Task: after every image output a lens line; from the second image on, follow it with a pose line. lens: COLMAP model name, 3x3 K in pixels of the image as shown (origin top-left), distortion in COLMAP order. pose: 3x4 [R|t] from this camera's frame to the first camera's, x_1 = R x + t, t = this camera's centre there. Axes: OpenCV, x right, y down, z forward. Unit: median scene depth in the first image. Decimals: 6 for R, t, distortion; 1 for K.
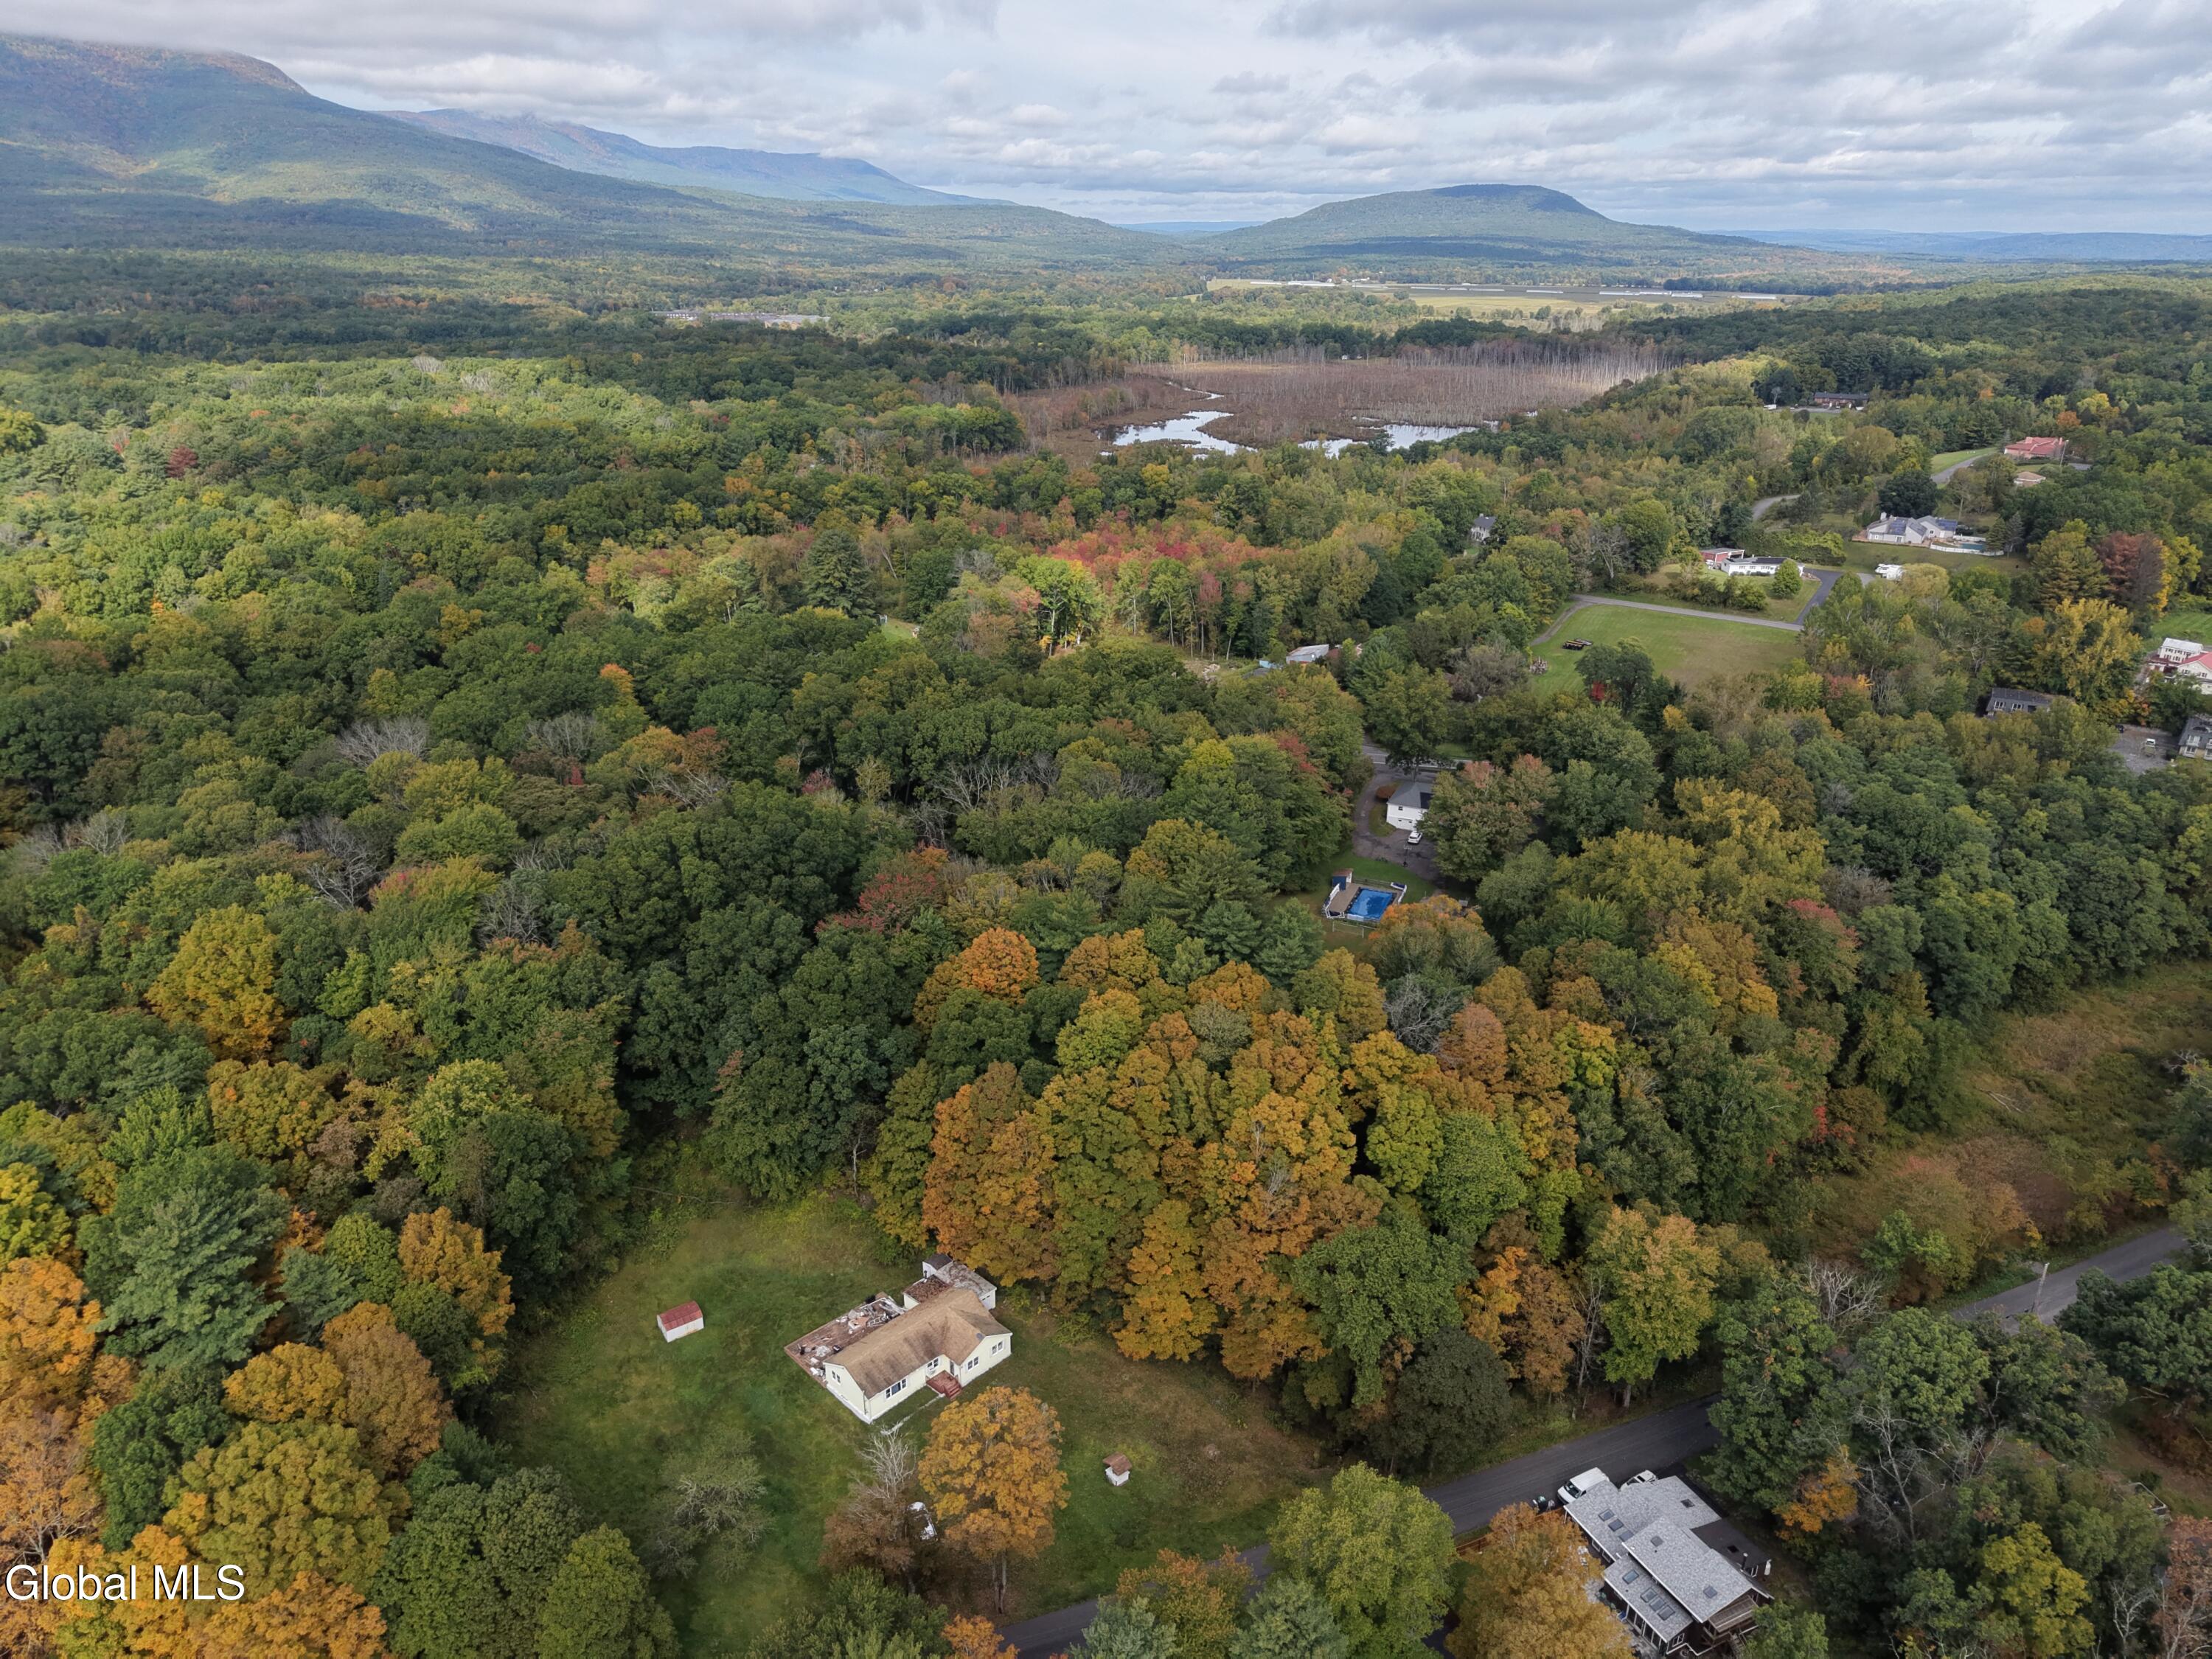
lens RADIAL K [[1480.1, 0, 1110.0], [0, 1480.1, 826.0], [0, 0, 1]] dist [0.039771, -0.045748]
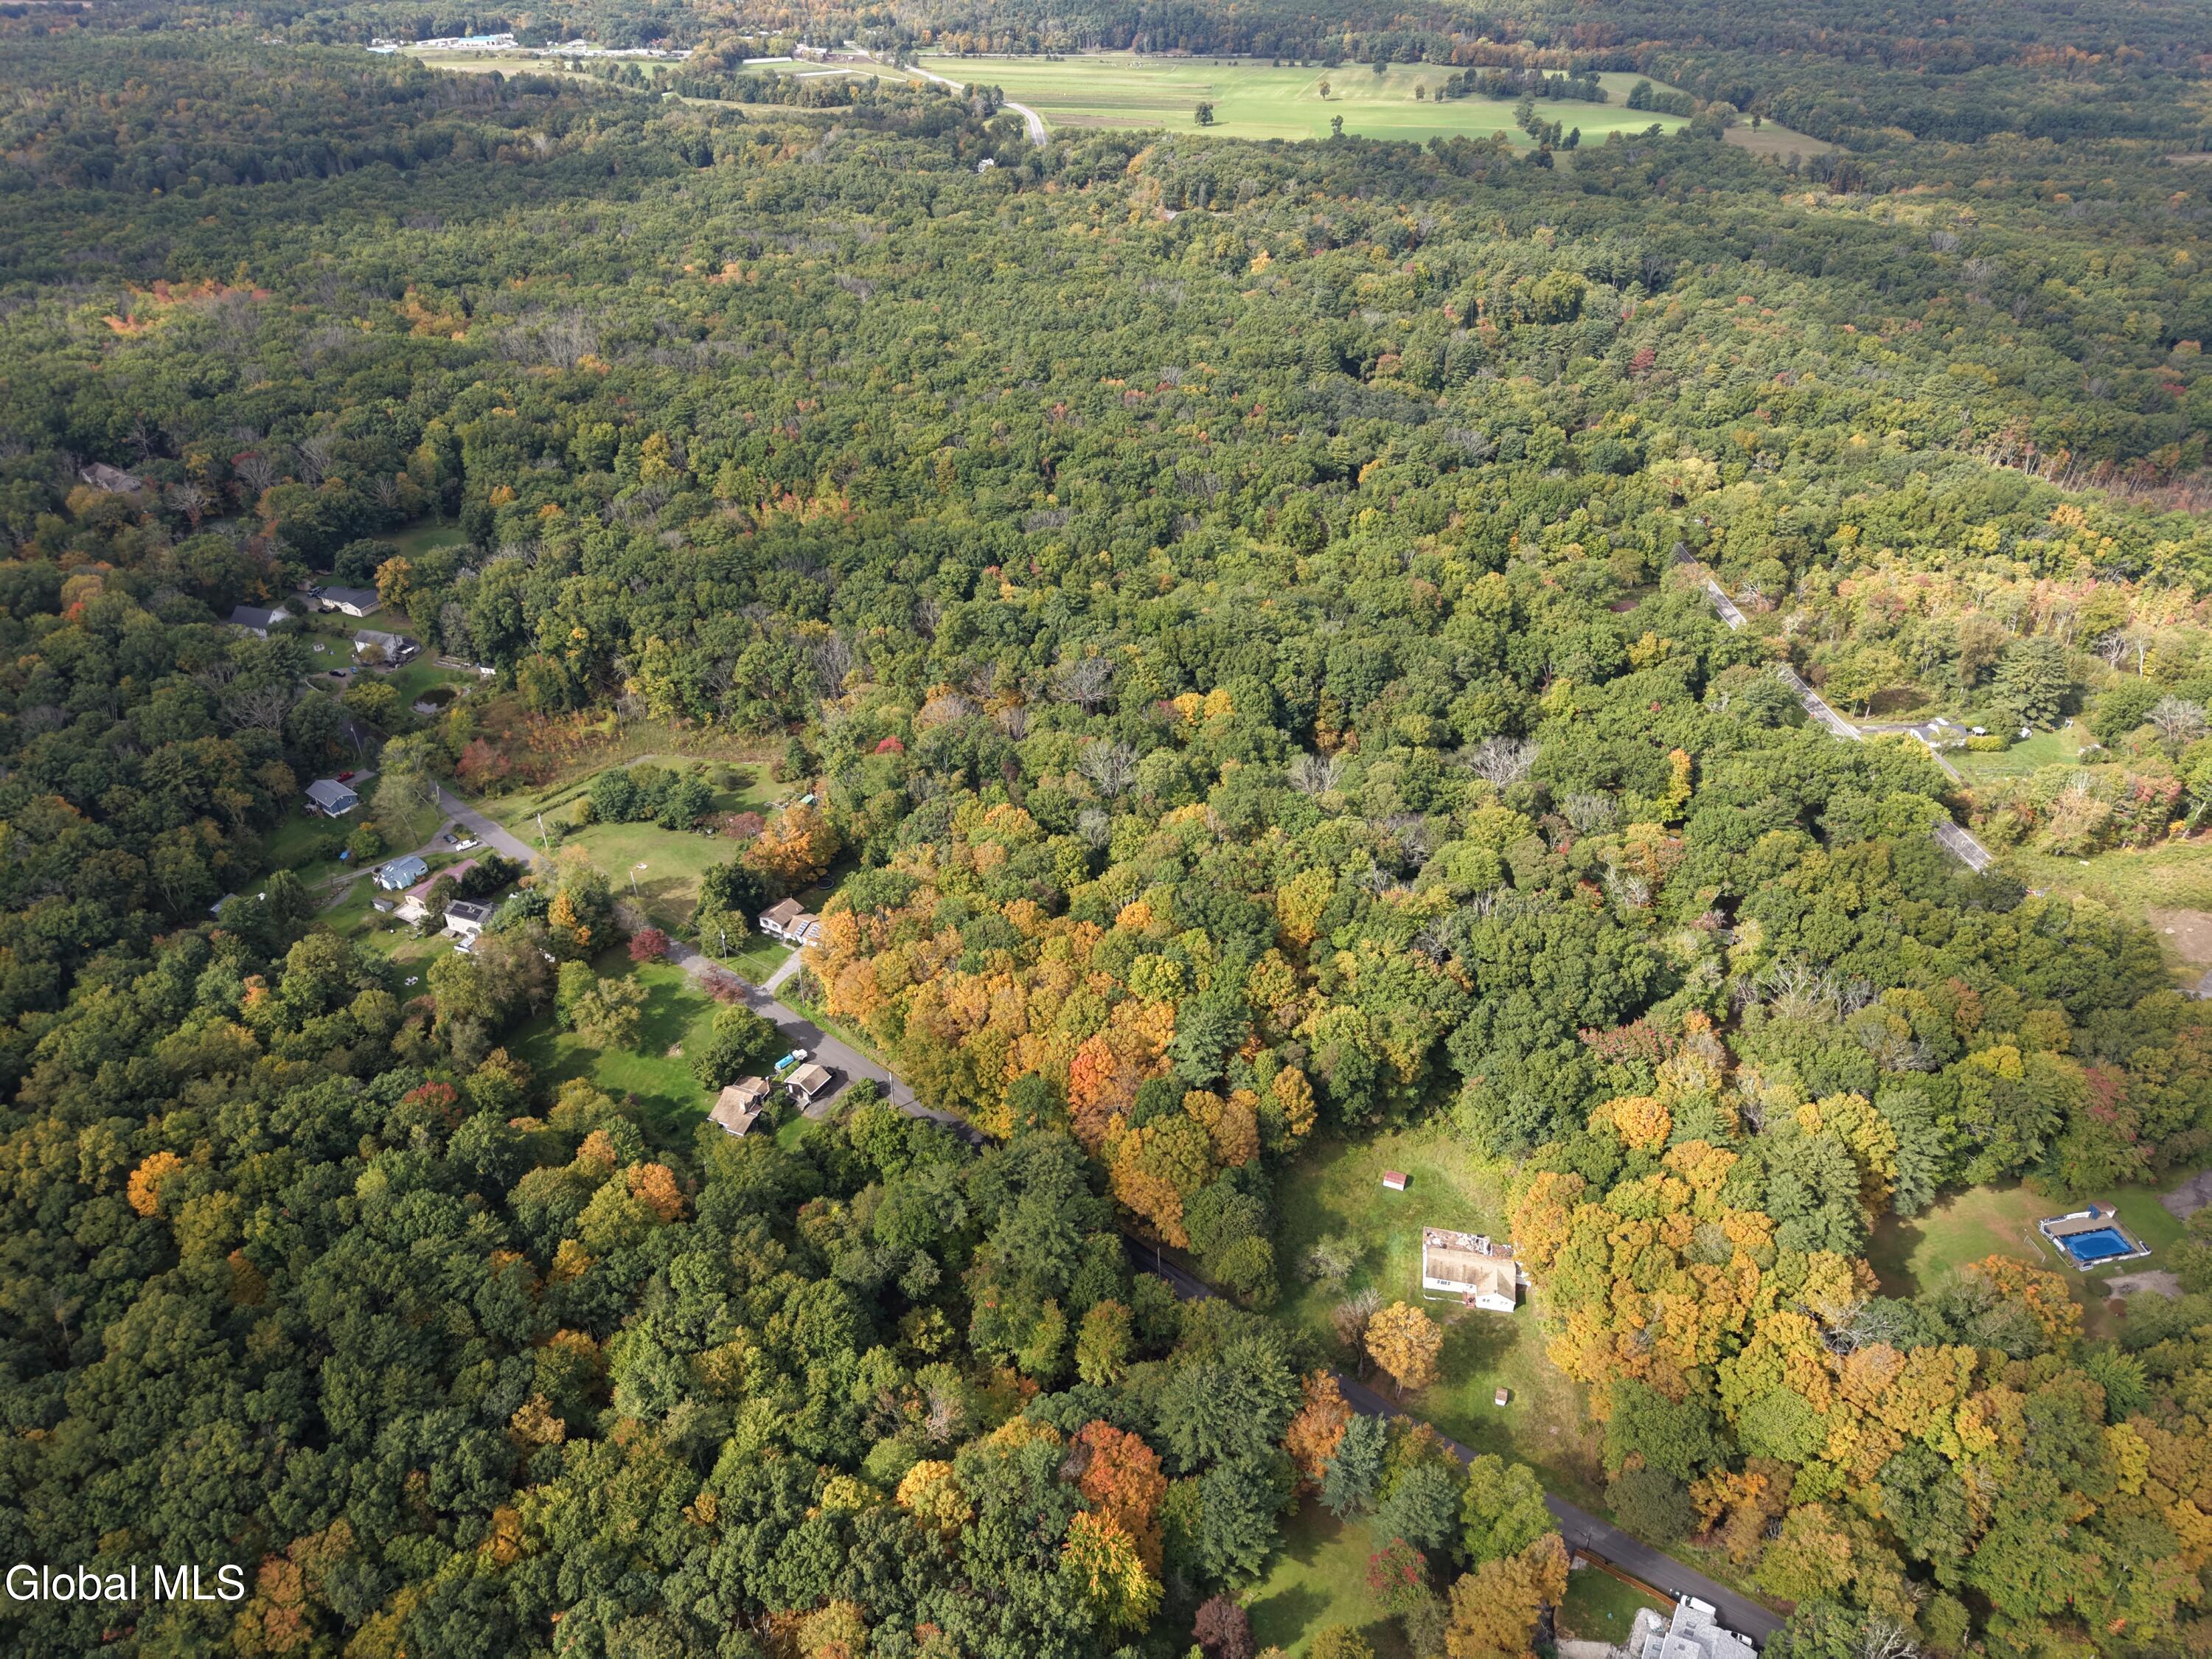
lens RADIAL K [[1482.1, 0, 1108.9], [0, 1482.1, 827.6], [0, 0, 1]] dist [0.024423, -0.021697]
pose [[0.558201, 0.456201, -0.693031, 0.567028], [-0.305250, 0.889607, 0.339737, -0.551912], [0.771514, 0.021906, 0.635835, -0.458361]]
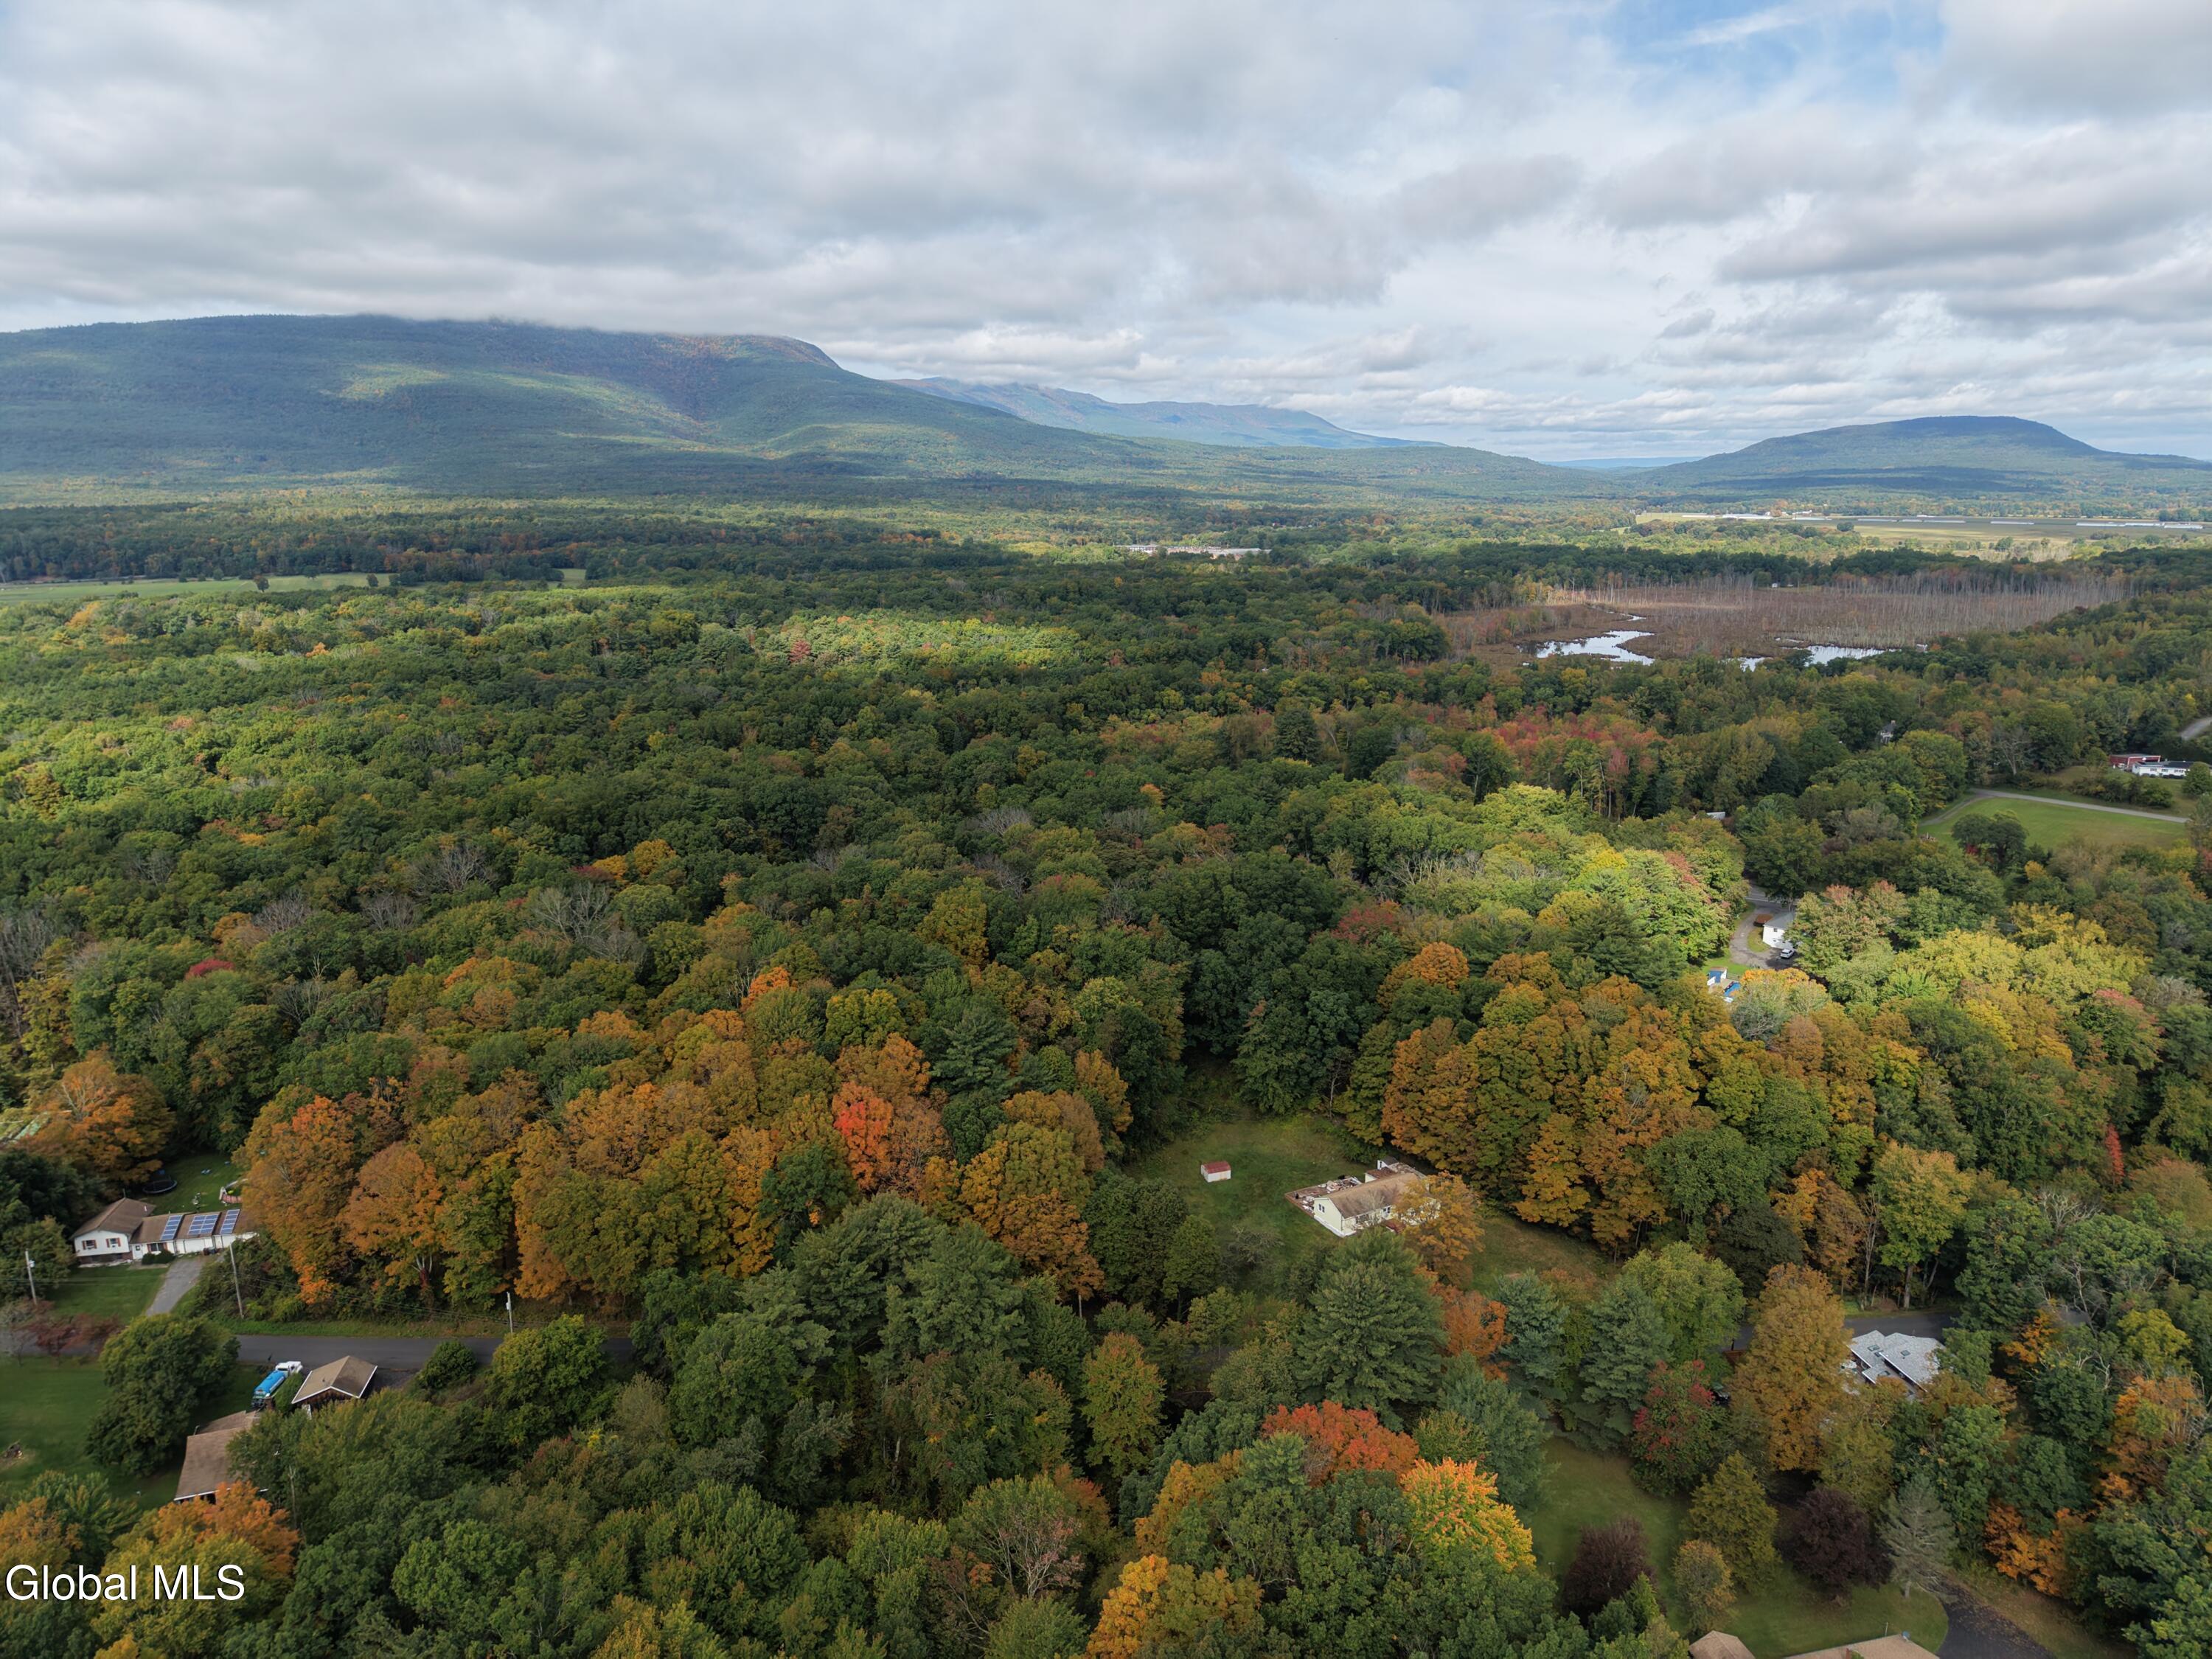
lens RADIAL K [[1477.2, 0, 1108.2], [0, 1477.2, 837.8], [0, 0, 1]] dist [0.026693, -0.027897]
pose [[0.962559, 0.052787, -0.265882, -0.011783], [-0.088774, 0.988152, -0.125200, 0.178737], [0.256123, 0.144116, 0.955841, -0.469646]]
